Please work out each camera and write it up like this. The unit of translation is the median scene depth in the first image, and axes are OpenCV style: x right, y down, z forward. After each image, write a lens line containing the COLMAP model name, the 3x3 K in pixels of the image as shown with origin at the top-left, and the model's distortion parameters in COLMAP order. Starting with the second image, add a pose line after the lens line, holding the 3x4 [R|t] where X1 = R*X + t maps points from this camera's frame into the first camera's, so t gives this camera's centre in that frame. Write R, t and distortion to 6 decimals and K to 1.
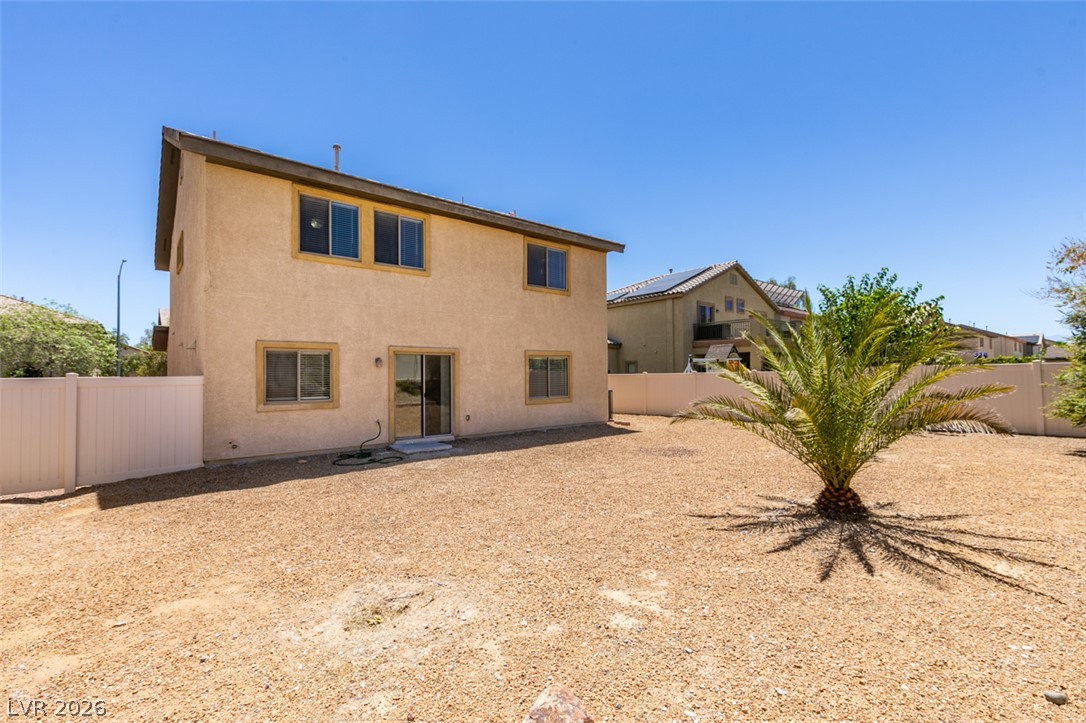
lens RADIAL K [[479.3, 0, 541.9], [0, 479.3, 362.2], [0, 0, 1]] dist [0.000780, 0.000014]
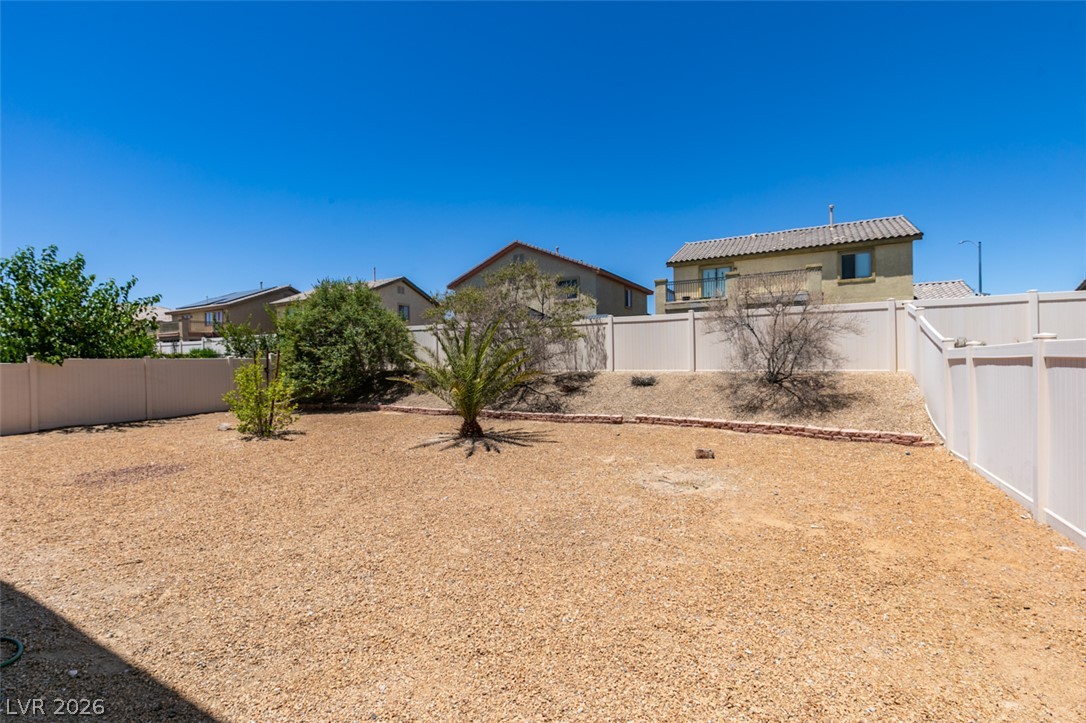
lens RADIAL K [[479.3, 0, 541.9], [0, 479.3, 362.2], [0, 0, 1]] dist [0.000780, 0.000014]
pose [[-0.340349, 0.008914, 0.940257, -0.511203], [-0.007936, 0.999892, -0.012352, 0.021374], [-0.940266, -0.011665, -0.340242, 0.586546]]
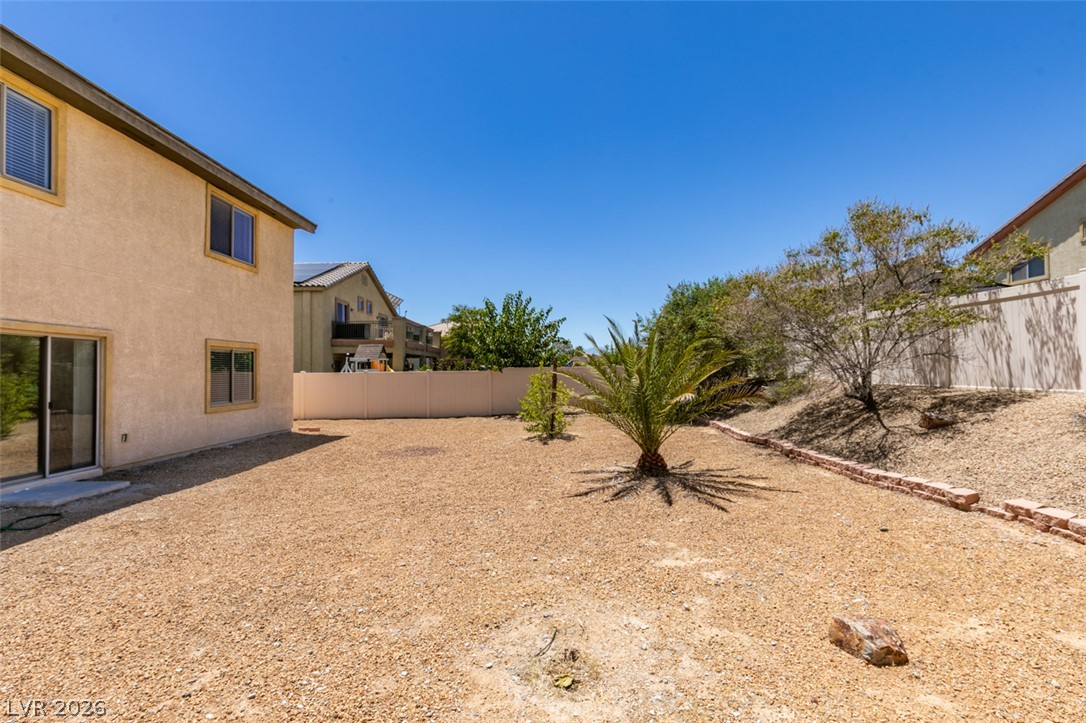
lens RADIAL K [[479.3, 0, 541.9], [0, 479.3, 362.2], [0, 0, 1]] dist [0.000780, 0.000014]
pose [[0.661750, 0.021752, 0.749409, -0.258194], [-0.018822, 0.999746, -0.012398, 0.010631], [-0.749488, -0.005901, 0.661992, 0.140426]]
